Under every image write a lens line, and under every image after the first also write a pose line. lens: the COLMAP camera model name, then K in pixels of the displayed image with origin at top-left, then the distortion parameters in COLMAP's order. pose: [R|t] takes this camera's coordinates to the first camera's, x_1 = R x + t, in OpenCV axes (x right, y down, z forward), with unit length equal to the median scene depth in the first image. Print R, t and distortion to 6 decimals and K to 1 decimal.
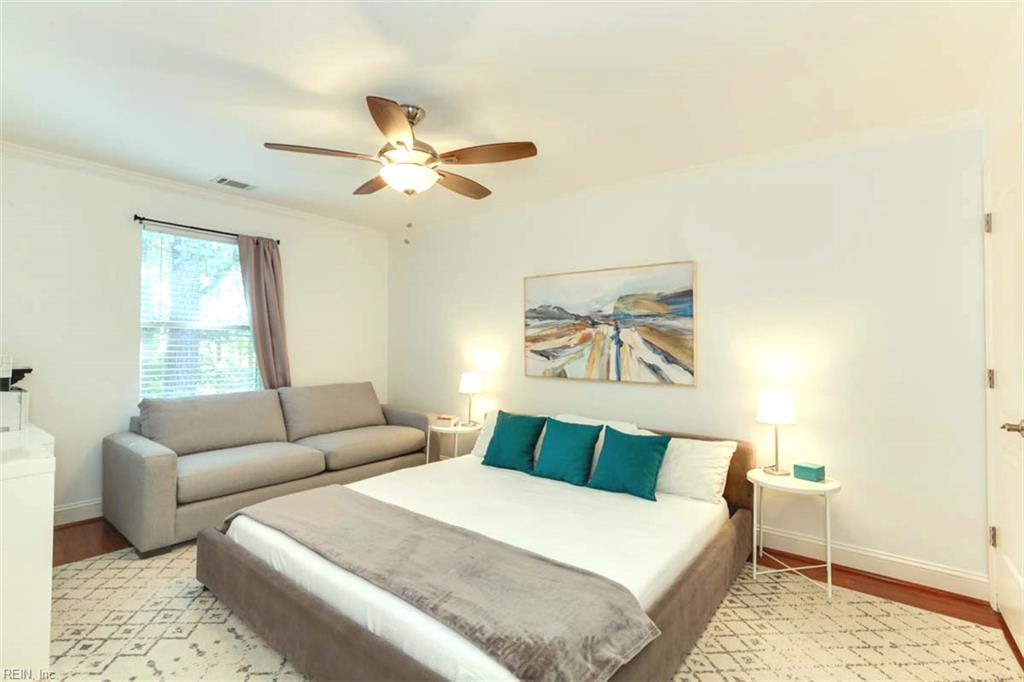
lens RADIAL K [[475.5, 0, 516.5], [0, 475.5, 341.4], [0, 0, 1]] dist [-0.001234, -0.000043]
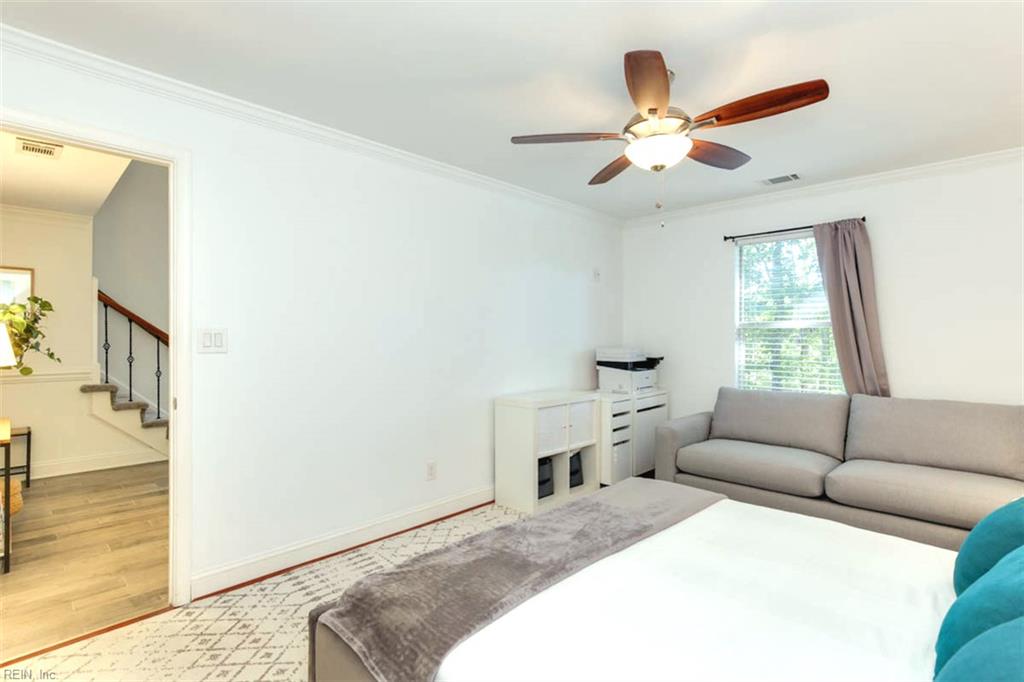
lens RADIAL K [[475.5, 0, 516.5], [0, 475.5, 341.4], [0, 0, 1]] dist [-0.001234, -0.000043]
pose [[-0.103468, 0.002468, -0.994630, 0.449864], [0.005674, 0.999982, 0.001891, -0.000030], [0.994617, -0.005448, -0.103480, 0.551358]]
